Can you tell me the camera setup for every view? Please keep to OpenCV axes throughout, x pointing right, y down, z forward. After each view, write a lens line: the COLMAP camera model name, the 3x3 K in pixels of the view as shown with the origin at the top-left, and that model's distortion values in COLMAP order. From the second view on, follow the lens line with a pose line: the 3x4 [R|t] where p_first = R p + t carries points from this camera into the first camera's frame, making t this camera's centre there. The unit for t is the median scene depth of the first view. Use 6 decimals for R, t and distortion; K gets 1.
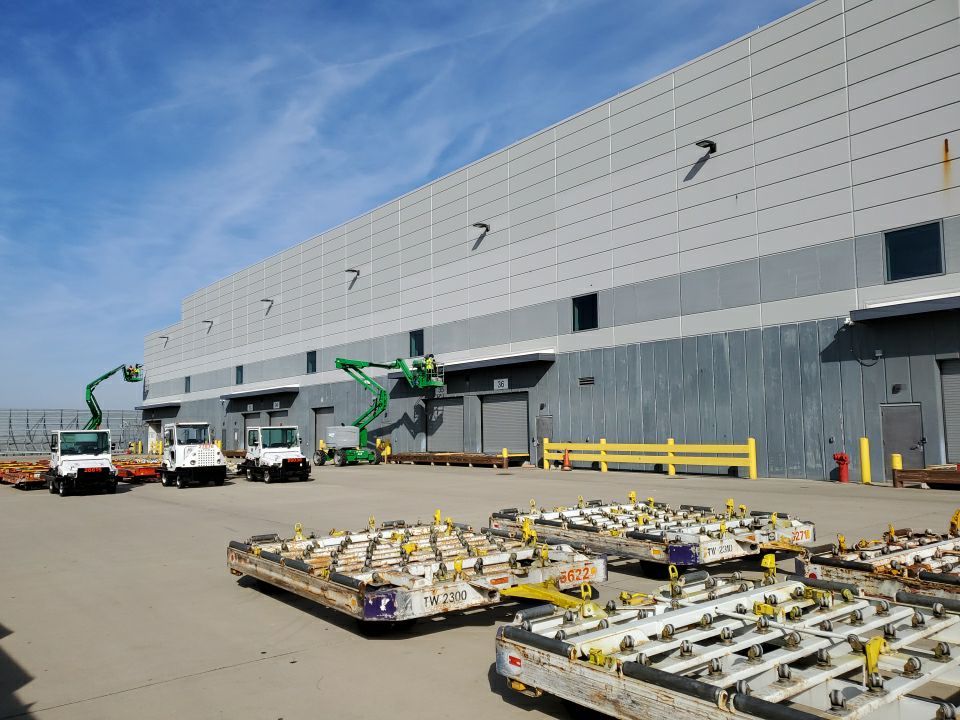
lens RADIAL K [[776.6, 0, 465.9], [0, 776.6, 364.4], [0, 0, 1]] dist [0.055147, -0.042404]
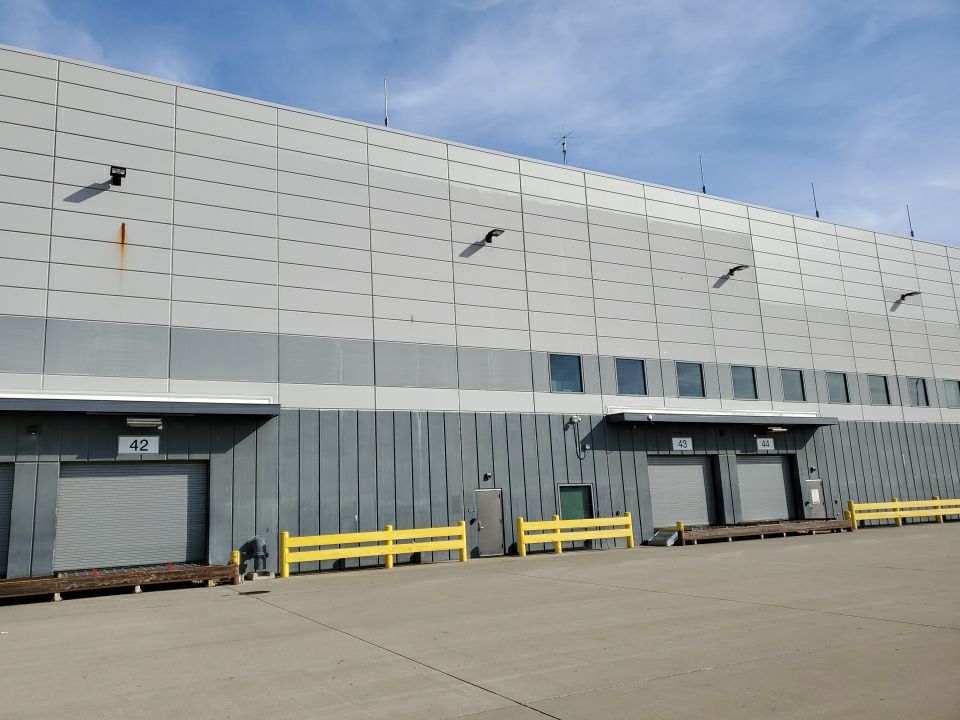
lens RADIAL K [[767.2, 0, 477.1], [0, 767.2, 362.8], [0, 0, 1]] dist [0.034466, -0.008595]
pose [[0.140920, 0.194009, 0.970825, -0.249721], [-0.040801, 0.980916, -0.190103, 0.032552], [-0.989180, -0.012822, 0.146147, 0.330708]]
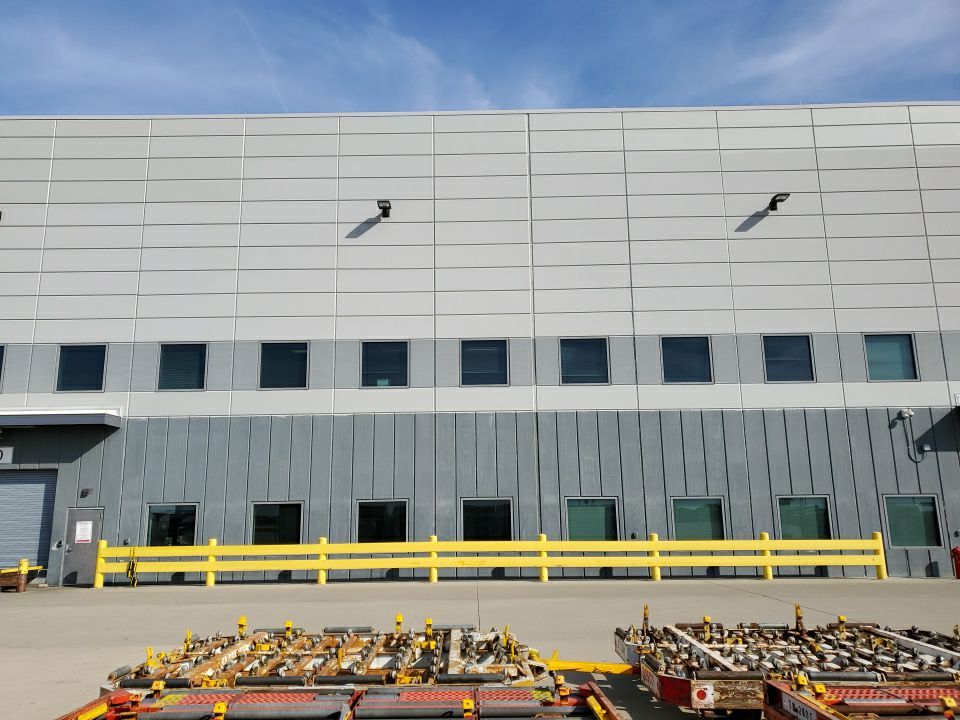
lens RADIAL K [[767.2, 0, 489.8], [0, 767.2, 355.1], [0, 0, 1]] dist [0.034466, -0.008595]
pose [[0.615799, 0.177062, 0.767750, -0.114816], [-0.067325, 0.982683, -0.172631, 0.014937], [-0.785021, 0.054618, 0.617056, 0.151298]]
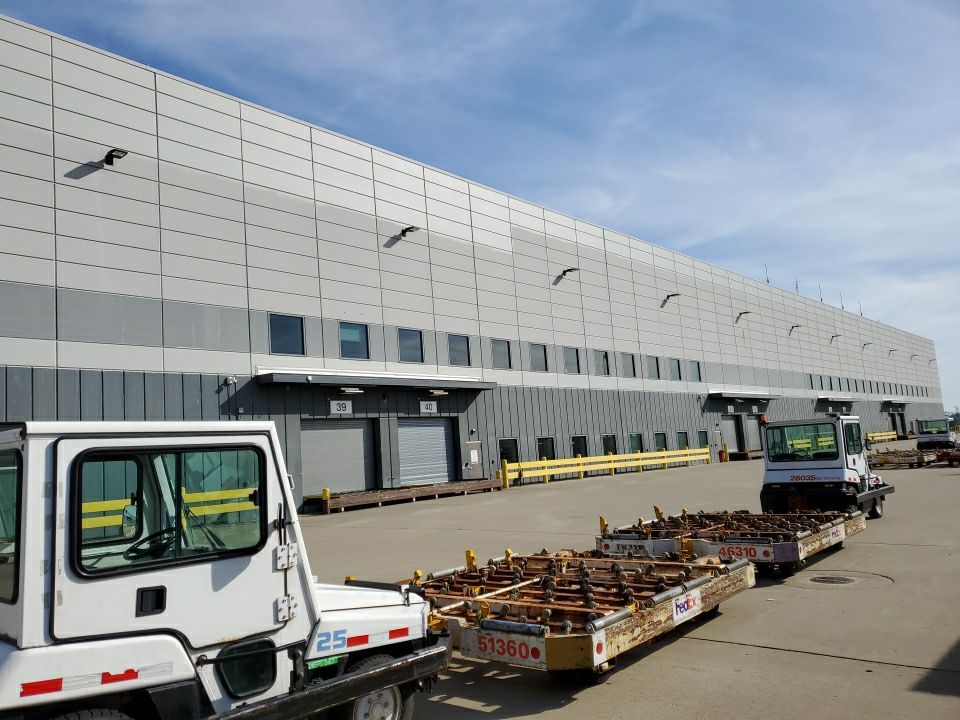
lens RADIAL K [[767.2, 0, 486.0], [0, 767.2, 364.7], [0, 0, 1]] dist [0.034466, -0.008595]
pose [[-0.221924, 0.144000, 0.964372, -0.234830], [-0.012742, 0.988522, -0.150538, 0.030550], [-0.974981, -0.045696, -0.217542, 0.310069]]
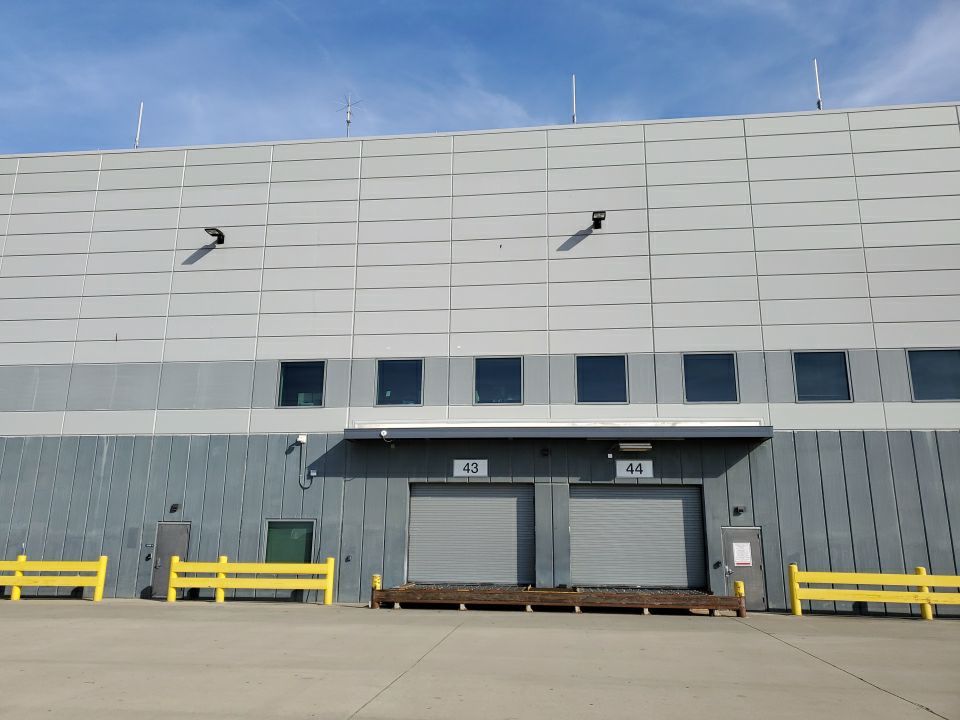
lens RADIAL K [[776.6, 0, 461.8], [0, 776.6, 336.4], [0, 0, 1]] dist [0.055147, -0.042404]
pose [[0.700977, 0.207750, 0.682254, -0.130188], [-0.084428, 0.974078, -0.209866, 0.016967], [-0.708169, 0.089510, 0.700346, 0.172296]]
